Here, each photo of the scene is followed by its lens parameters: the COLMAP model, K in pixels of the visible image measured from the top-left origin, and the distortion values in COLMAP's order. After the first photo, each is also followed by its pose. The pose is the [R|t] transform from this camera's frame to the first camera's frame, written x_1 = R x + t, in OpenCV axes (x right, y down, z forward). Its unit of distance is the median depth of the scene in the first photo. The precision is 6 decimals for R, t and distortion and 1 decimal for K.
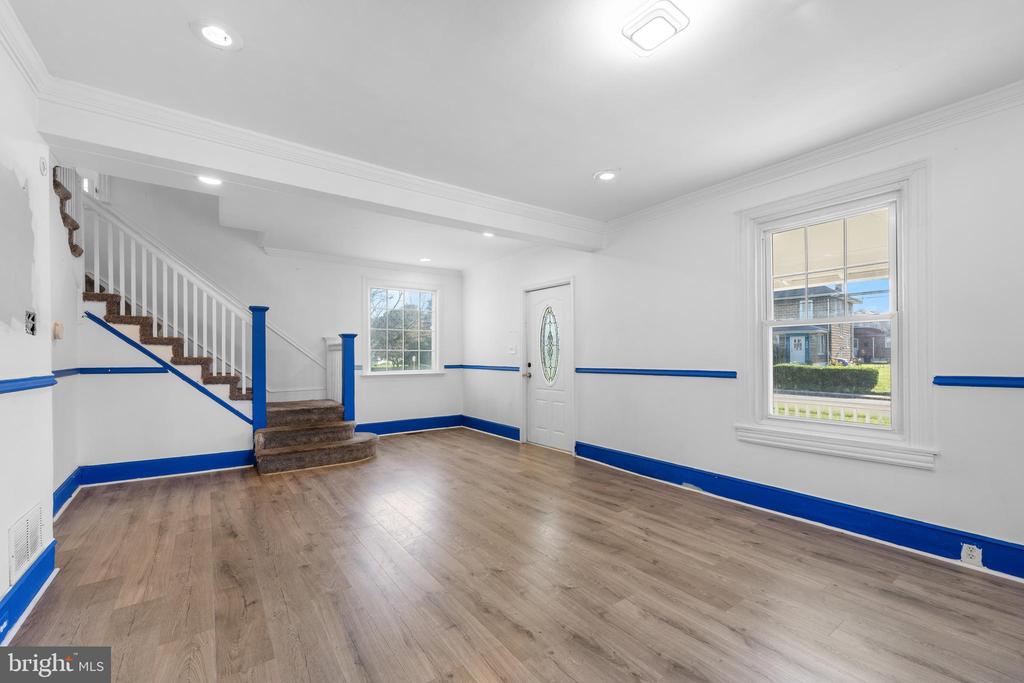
lens RADIAL K [[422.2, 0, 513.5], [0, 422.2, 350.6], [0, 0, 1]] dist [0.010081, -0.000053]
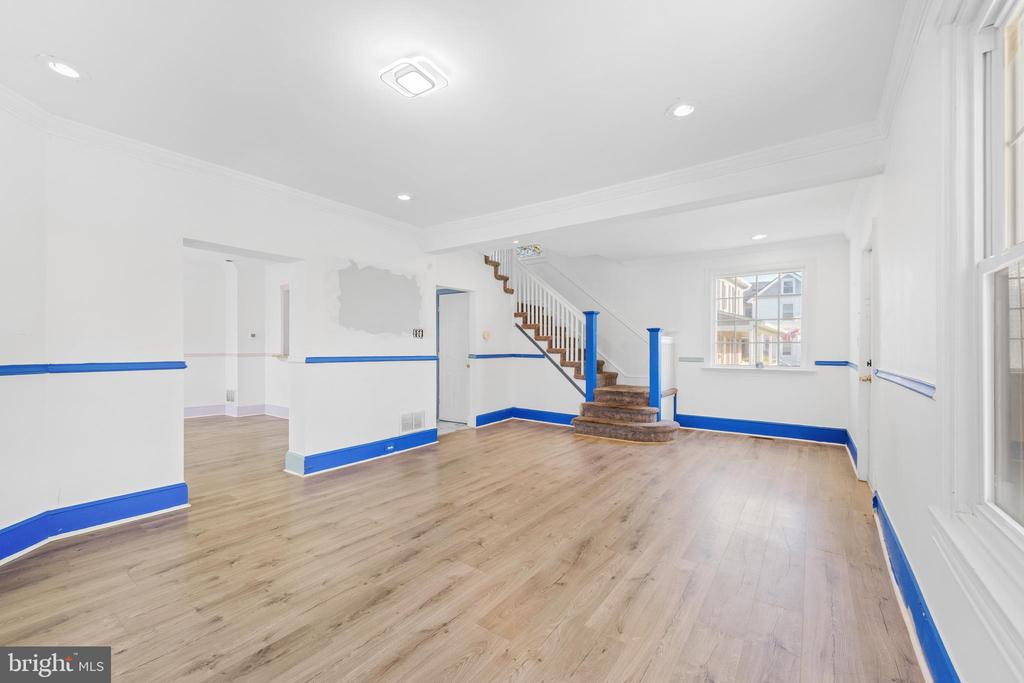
lens RADIAL K [[422.2, 0, 511.5], [0, 422.2, 345.4], [0, 0, 1]] dist [0.010081, -0.000053]
pose [[0.319813, -0.002888, -0.947476, 0.625101], [0.006803, 0.999977, -0.000752, 0.004808], [0.947456, -0.006205, 0.319825, 0.347968]]
